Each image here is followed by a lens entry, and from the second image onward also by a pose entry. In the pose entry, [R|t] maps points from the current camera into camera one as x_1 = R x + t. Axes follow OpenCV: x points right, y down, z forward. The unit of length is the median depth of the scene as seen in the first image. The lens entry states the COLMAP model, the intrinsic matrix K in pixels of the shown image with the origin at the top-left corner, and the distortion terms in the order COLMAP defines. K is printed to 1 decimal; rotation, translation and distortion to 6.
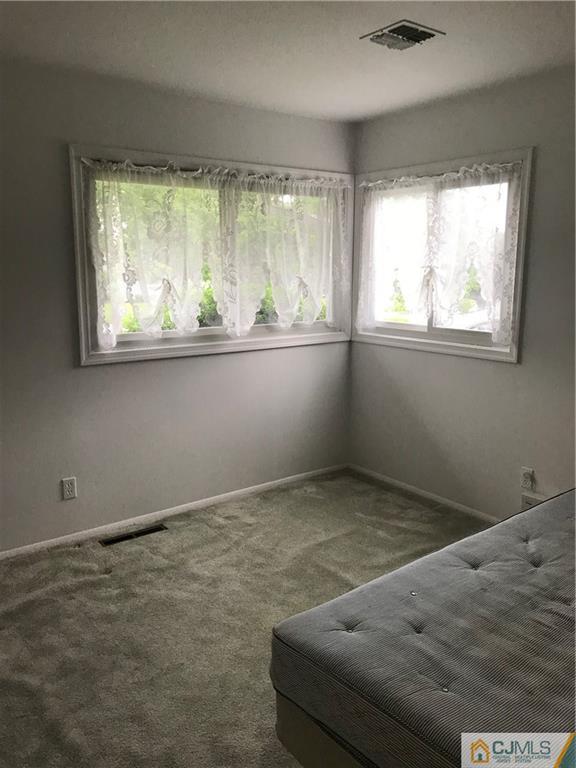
lens RADIAL K [[640.2, 0, 288.7], [0, 640.2, 382.3], [0, 0, 1]] dist [0.051453, -0.040949]
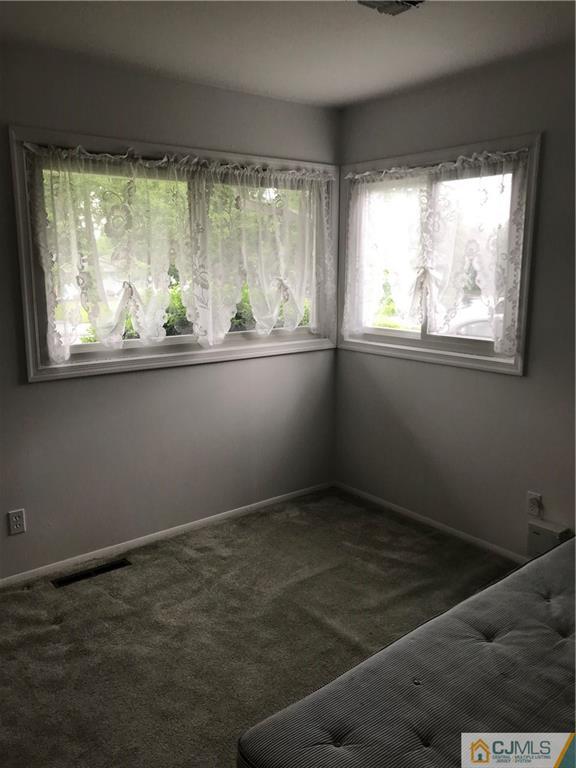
lens RADIAL K [[640.2, 0, 287.2], [0, 640.2, 384.6], [0, 0, 1]] dist [0.051453, -0.040949]
pose [[0.999779, -0.005716, 0.020231, 0.010372], [0.005571, 0.999959, 0.007193, -0.025988], [-0.020271, -0.007078, 0.999769, 0.113792]]
